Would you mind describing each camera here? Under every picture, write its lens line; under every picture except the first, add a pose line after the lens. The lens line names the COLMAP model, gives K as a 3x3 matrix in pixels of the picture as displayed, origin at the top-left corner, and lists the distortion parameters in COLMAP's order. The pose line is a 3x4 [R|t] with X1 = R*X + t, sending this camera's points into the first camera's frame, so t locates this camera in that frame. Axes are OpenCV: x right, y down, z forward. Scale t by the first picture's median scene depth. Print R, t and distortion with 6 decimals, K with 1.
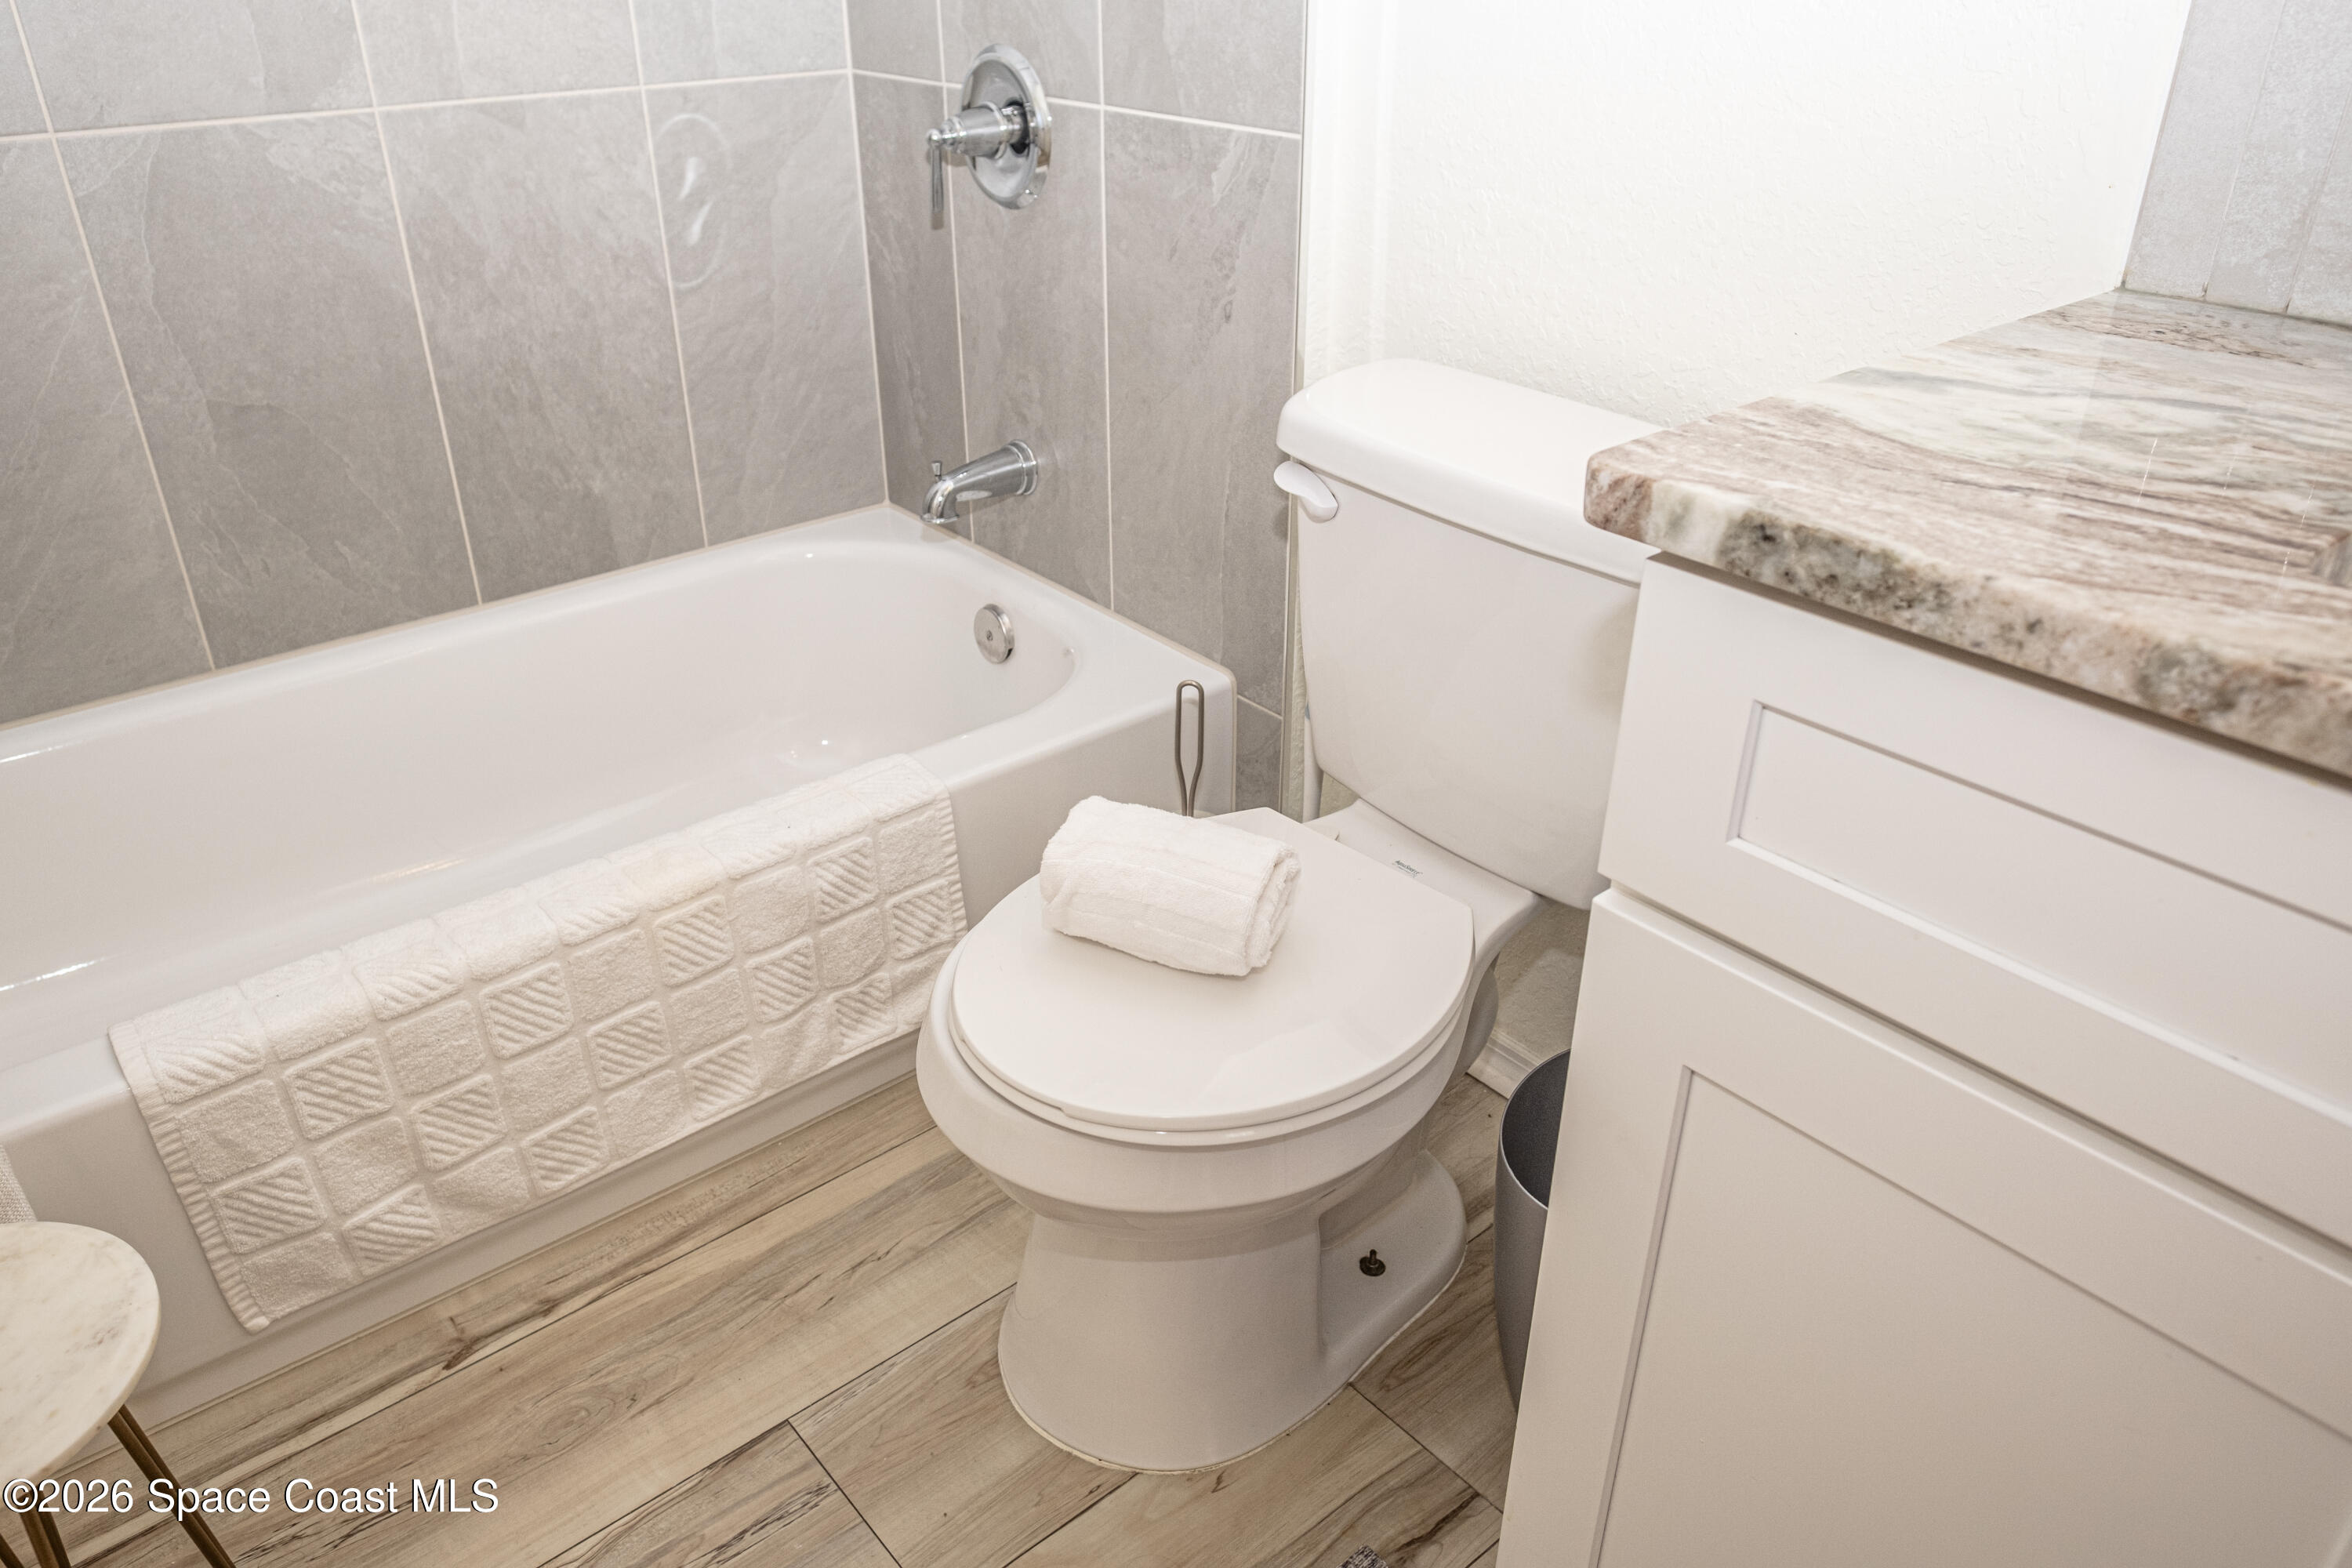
lens RADIAL K [[1653.2, 0, 1120.8], [0, 1653.2, 762.0], [0, 0, 1]] dist [-0.018830, 0.009047]
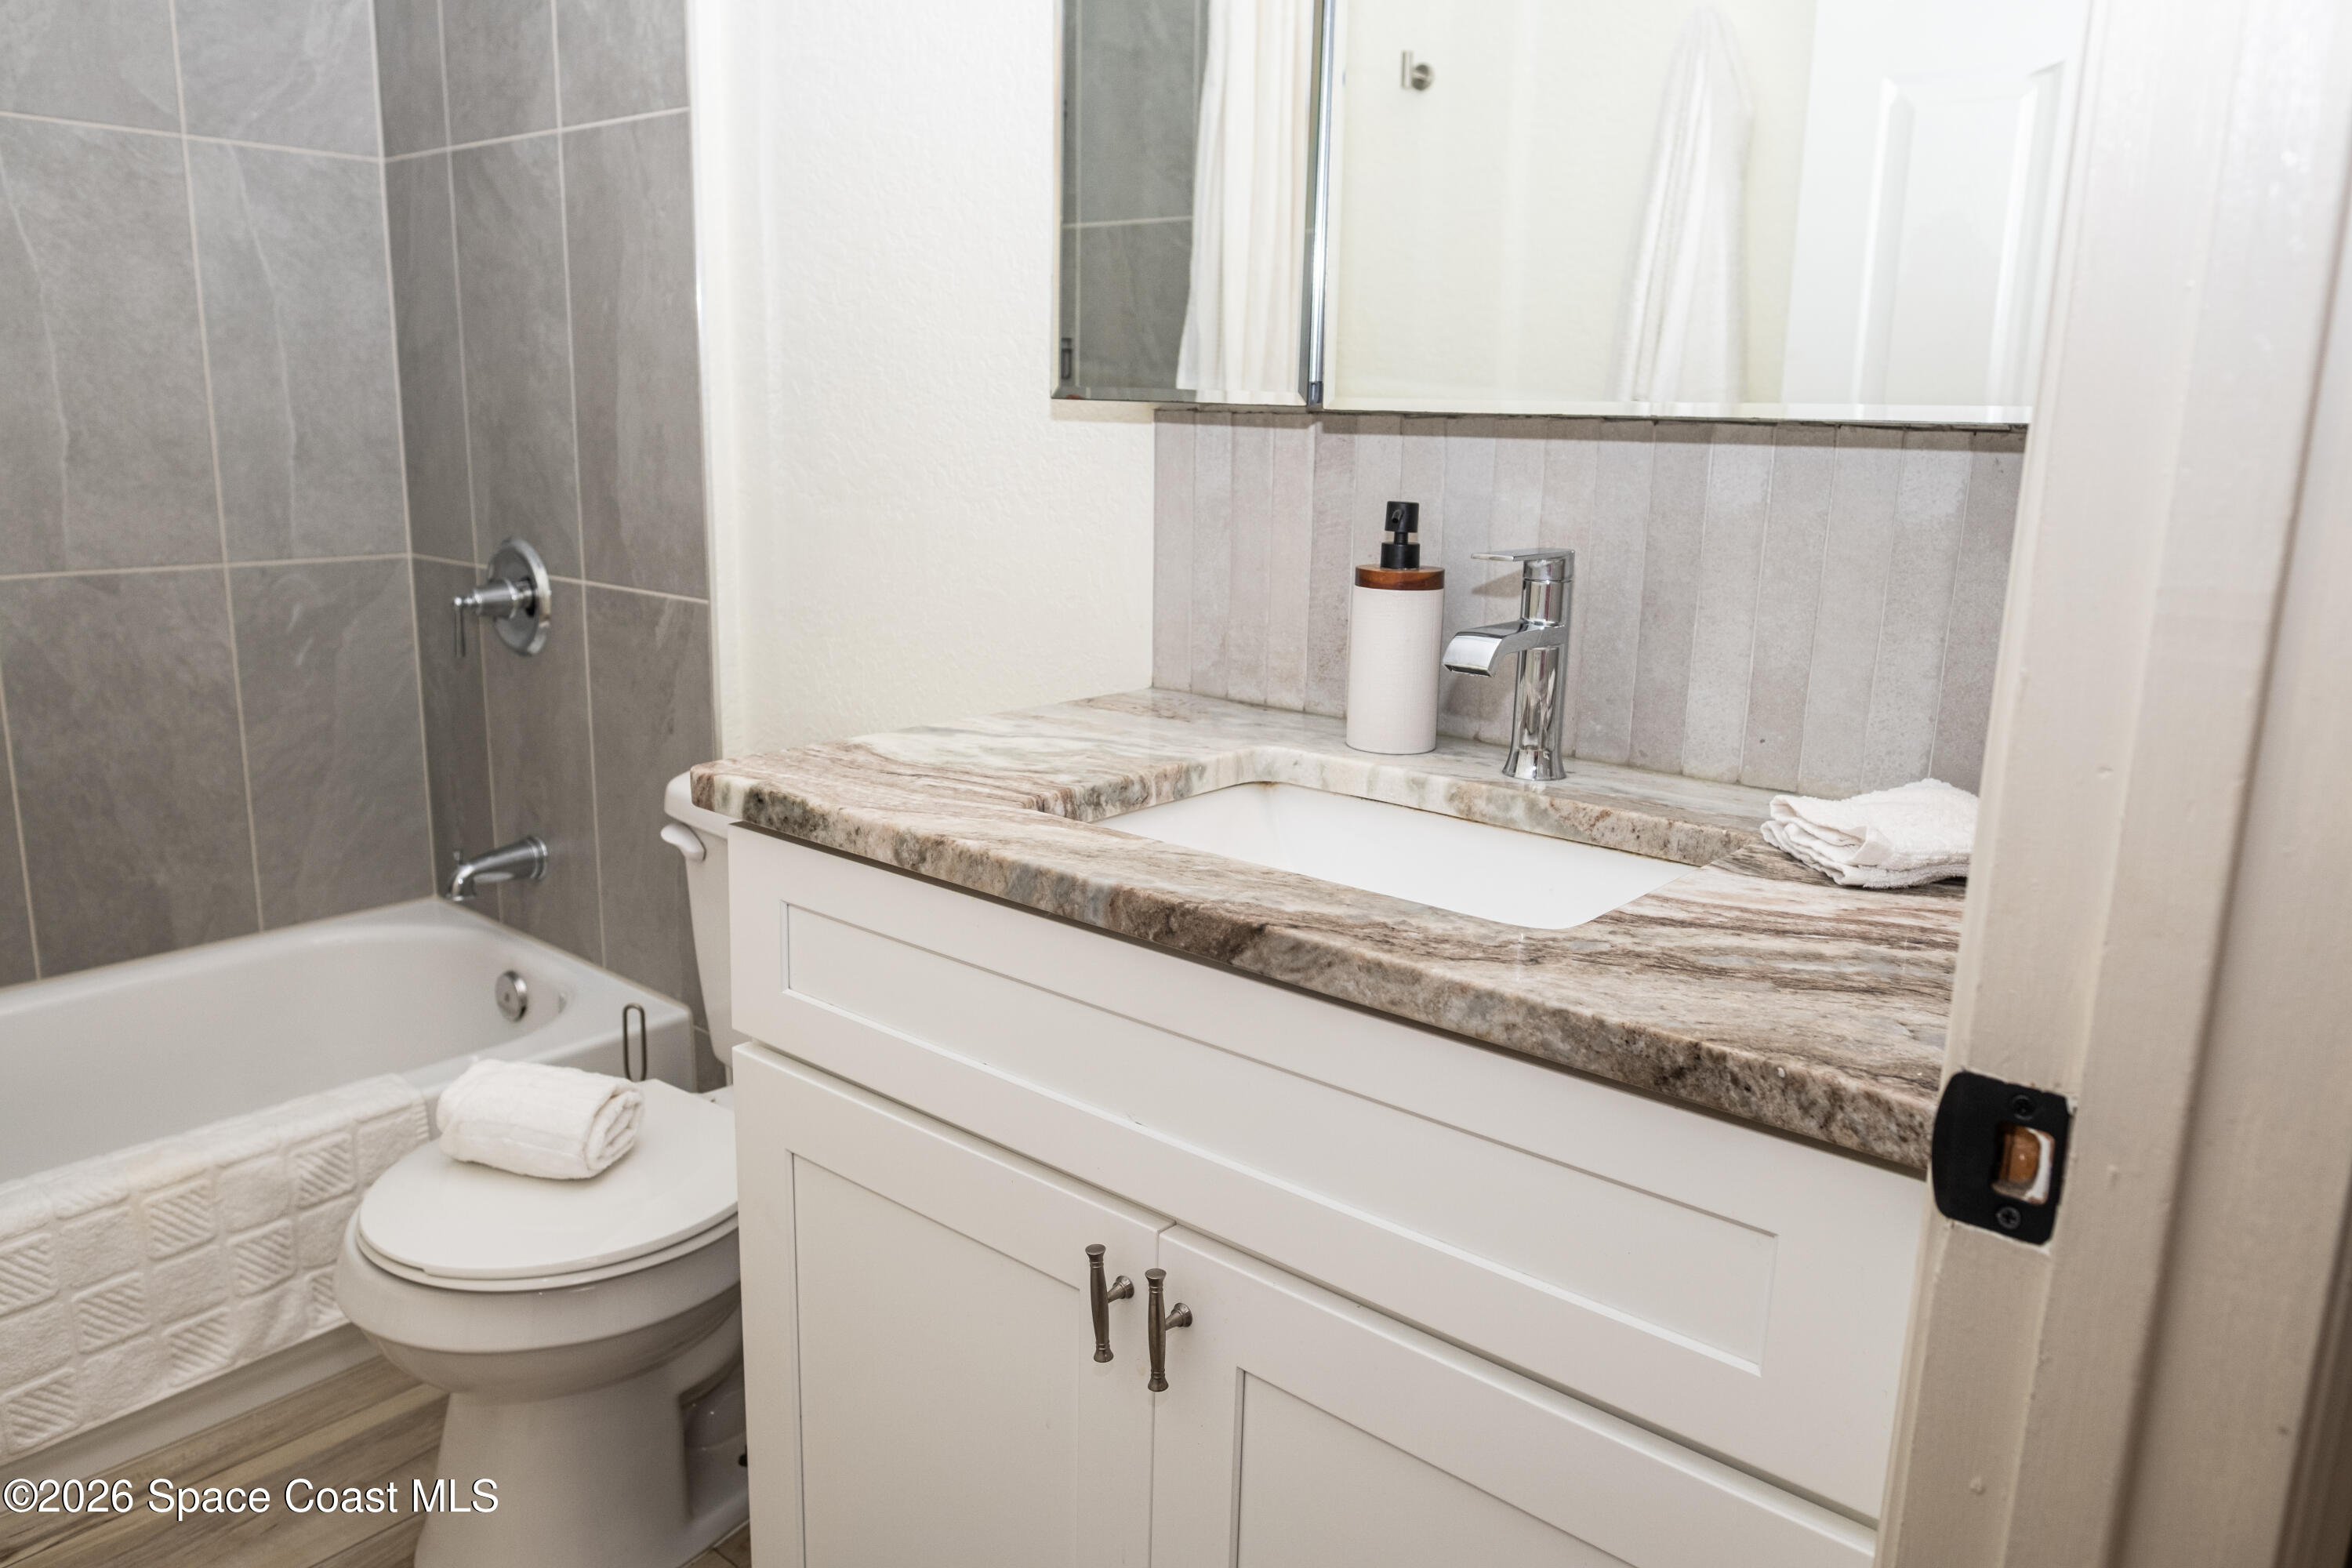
lens RADIAL K [[1653.2, 0, 1128.1], [0, 1653.2, 744.9], [0, 0, 1]] dist [-0.018830, 0.009047]
pose [[0.983625, -0.009223, 0.179990, 0.198115], [0.059618, 0.959117, -0.276658, 0.139174], [-0.170080, 0.282859, 0.943962, -0.331851]]
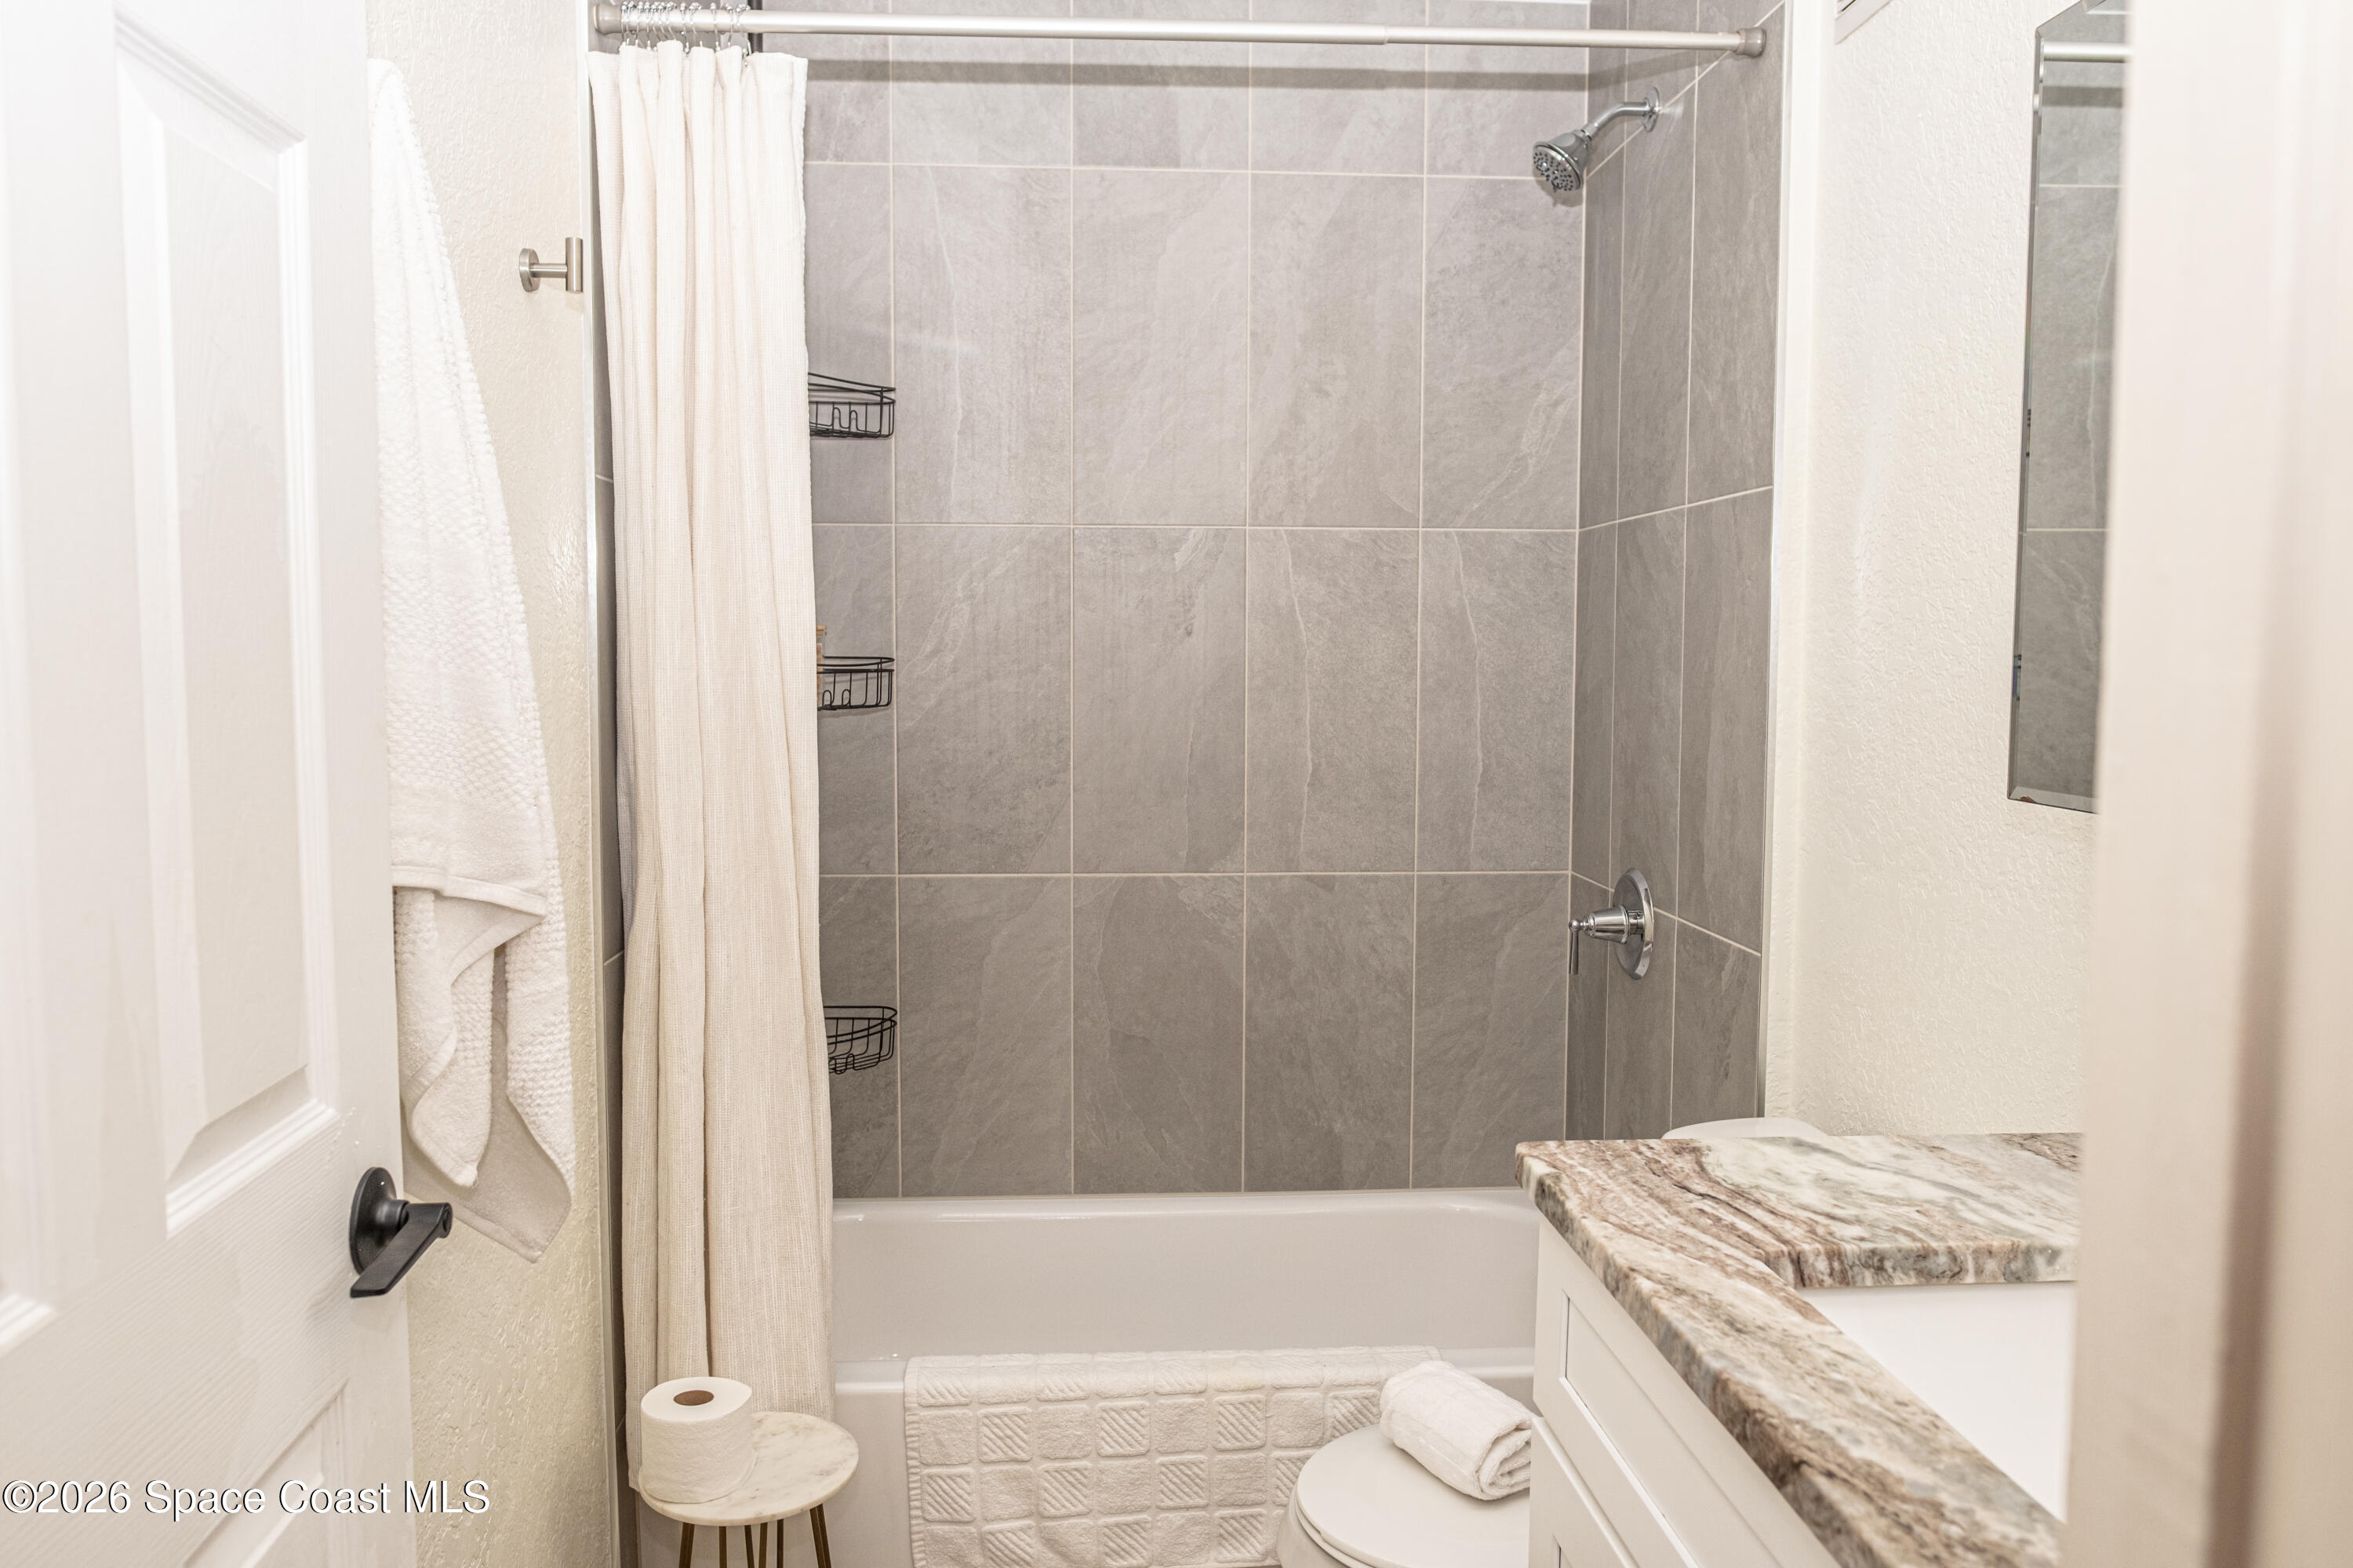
lens RADIAL K [[1654.0, 0, 1158.5], [0, 1654.0, 736.6], [0, 0, 1]] dist [-0.018830, 0.009047]
pose [[0.815642, 0.036983, -0.577374, 0.477879], [-0.278658, 0.899688, -0.336024, 0.067524], [0.507029, 0.434965, 0.744129, -0.376229]]
